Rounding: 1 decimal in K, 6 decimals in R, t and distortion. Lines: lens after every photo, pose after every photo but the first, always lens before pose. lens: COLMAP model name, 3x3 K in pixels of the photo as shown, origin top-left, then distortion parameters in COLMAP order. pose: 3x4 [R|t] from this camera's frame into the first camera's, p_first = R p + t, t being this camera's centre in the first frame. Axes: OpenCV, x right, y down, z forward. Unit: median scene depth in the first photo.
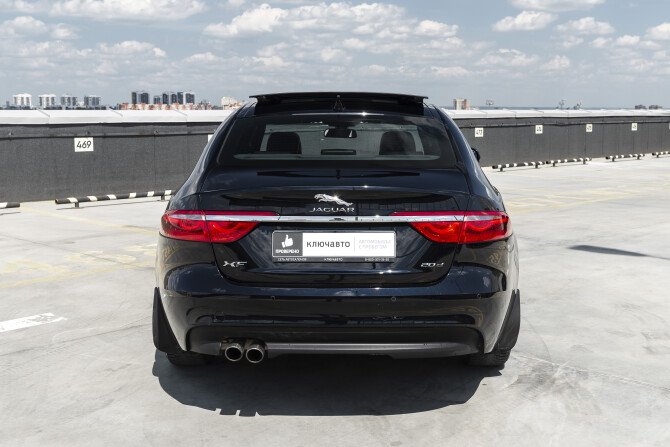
lens RADIAL K [[874.4, 0, 335.0], [0, 874.4, 223.5], [0, 0, 1]] dist [-0.009851, -0.023748]
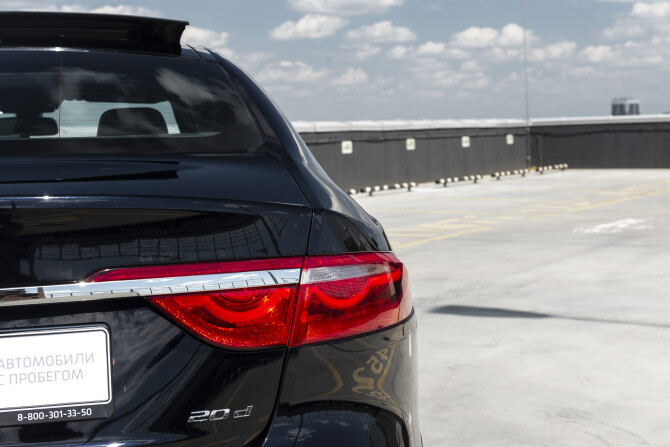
lens RADIAL K [[1110.7, 0, 335.0], [0, 1110.7, 223.5], [0, 0, 1]] dist [0.011182, 0.029810]
pose [[0.973347, -0.047734, 0.224317, 0.035597], [0.059510, 0.997166, -0.046032, -0.003351], [-0.221484, 0.058155, 0.973429, 0.329727]]
